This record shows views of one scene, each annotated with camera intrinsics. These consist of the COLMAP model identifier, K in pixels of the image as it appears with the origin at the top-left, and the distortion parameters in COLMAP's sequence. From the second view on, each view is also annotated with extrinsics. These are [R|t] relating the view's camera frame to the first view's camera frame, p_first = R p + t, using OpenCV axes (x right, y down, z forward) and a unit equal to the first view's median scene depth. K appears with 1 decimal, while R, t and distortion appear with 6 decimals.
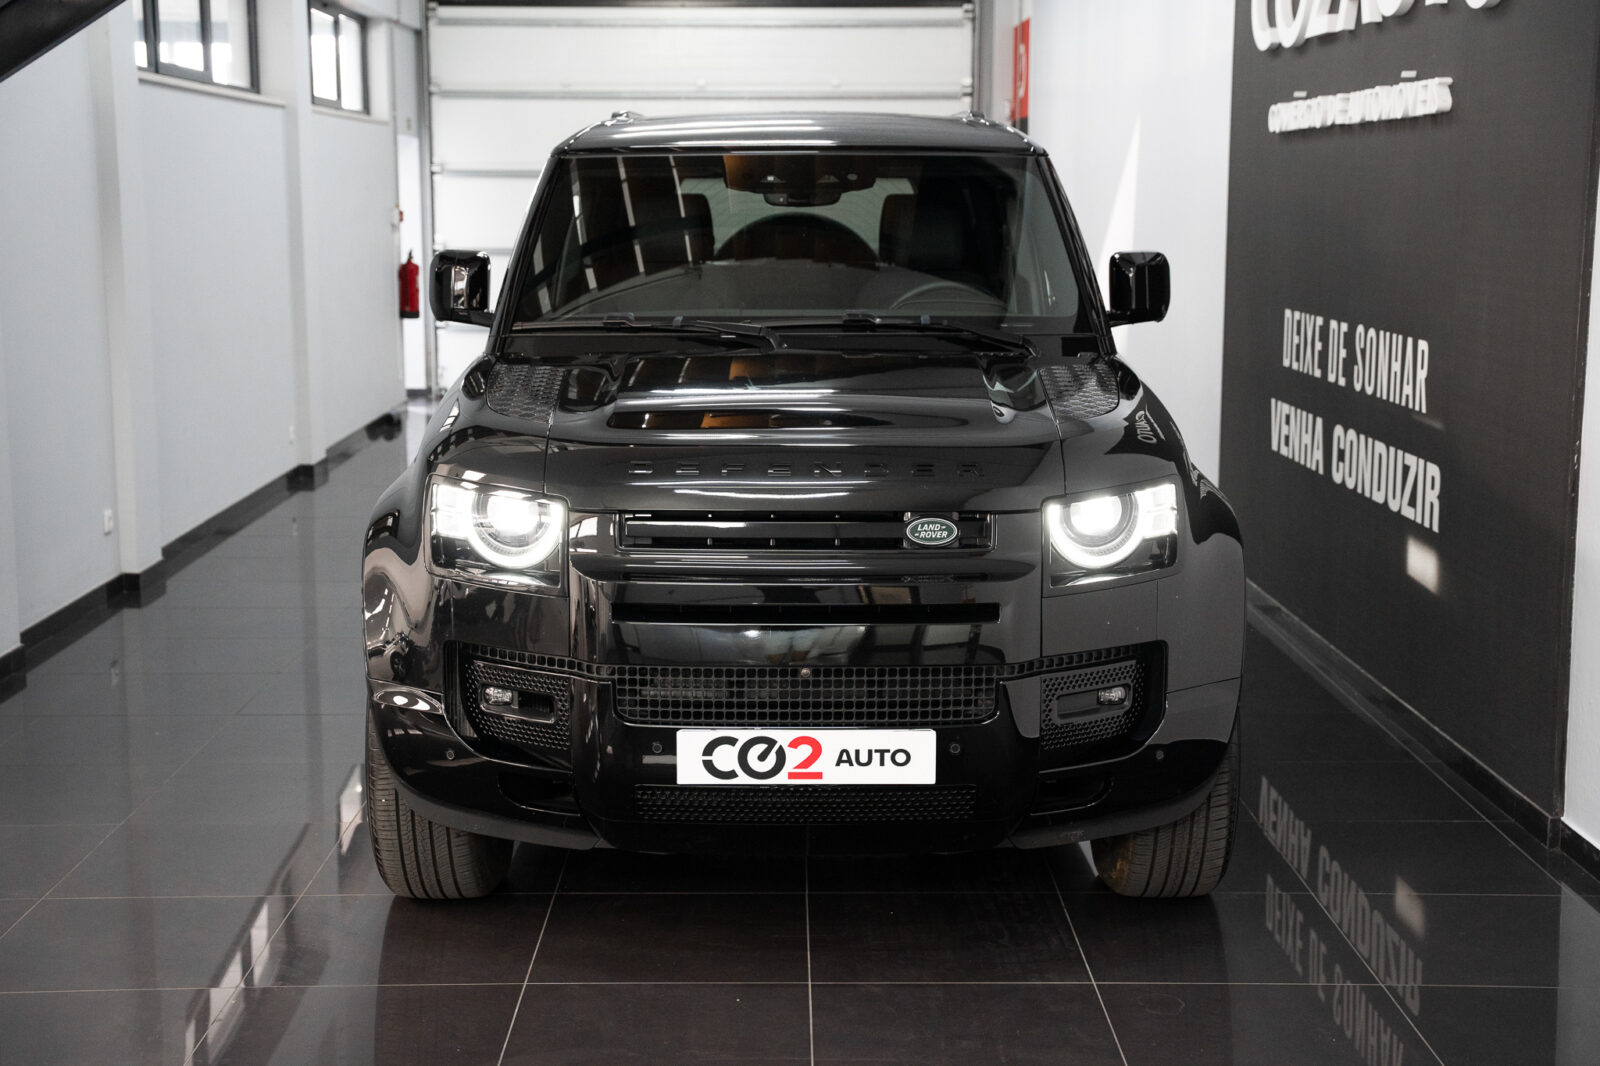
lens RADIAL K [[2200.5, 0, 800.0], [0, 2200.5, 533.0], [0, 0, 1]] dist [0.123463, 0.041950]
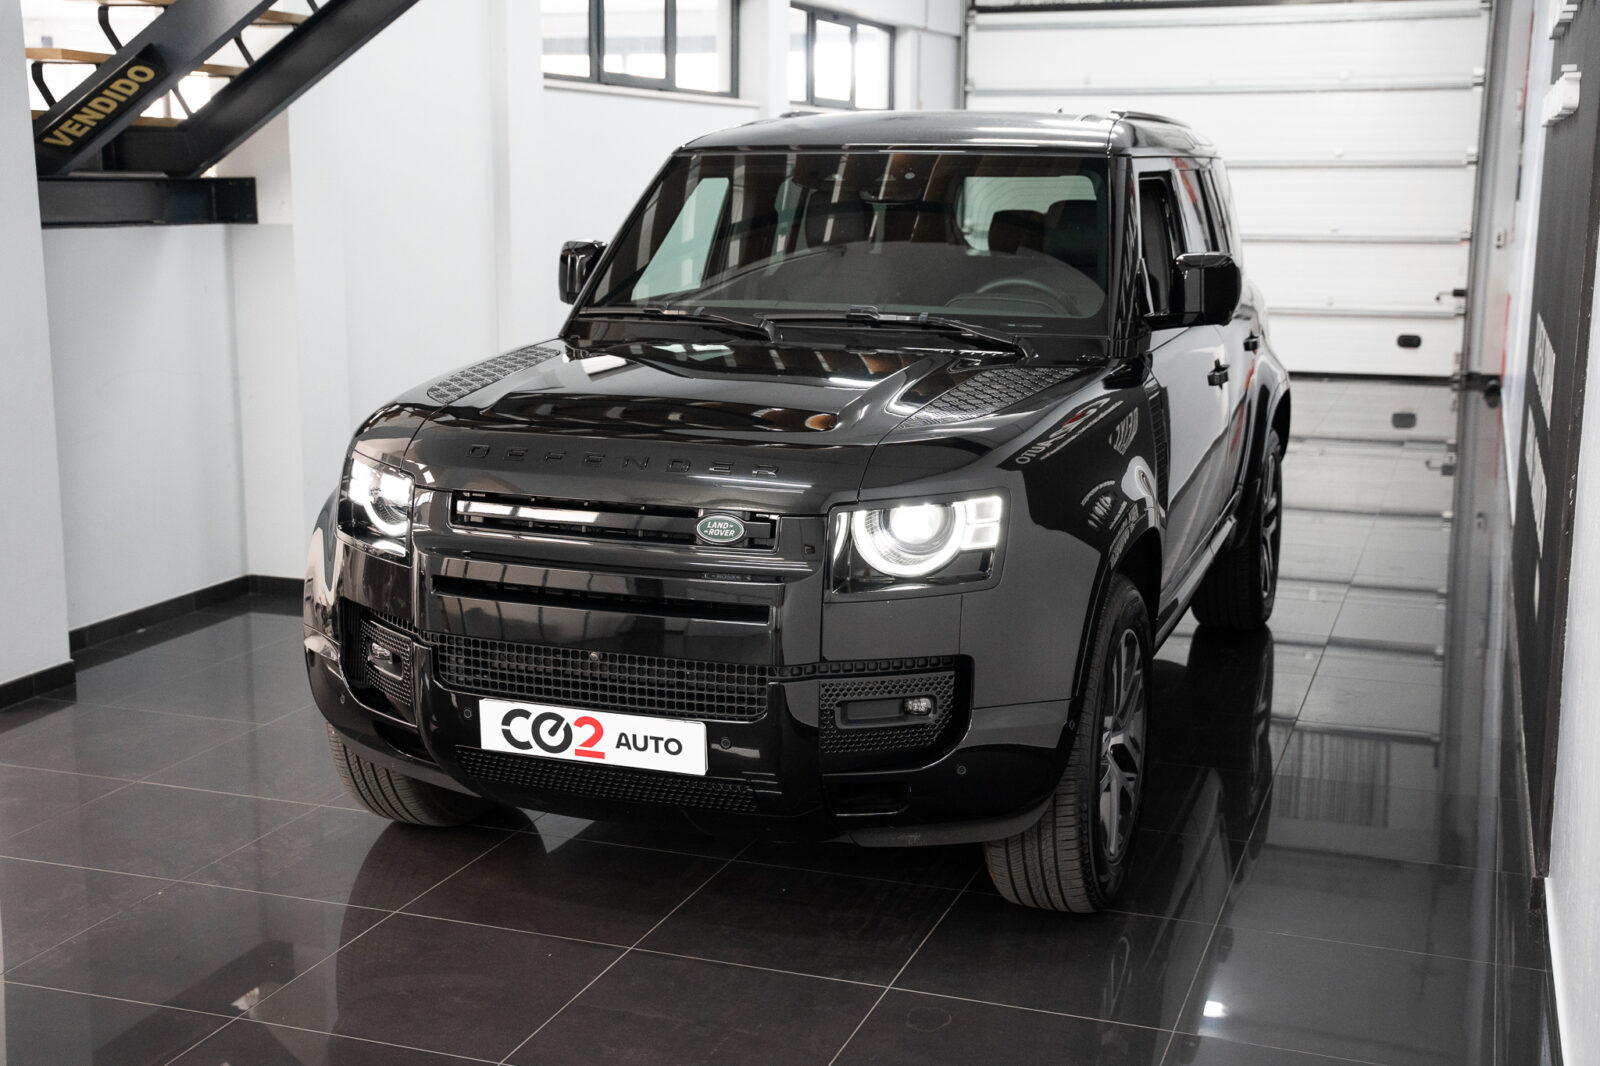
lens RADIAL K [[1949.2, 0, 800.0], [0, 1949.2, 533.0], [0, 0, 1]] dist [0.020760, 0.296319]
pose [[0.938284, 0.069719, -0.338765, 0.398403], [-0.060340, 0.997448, 0.038154, -0.035393], [0.340560, -0.015358, 0.940097, 0.164678]]
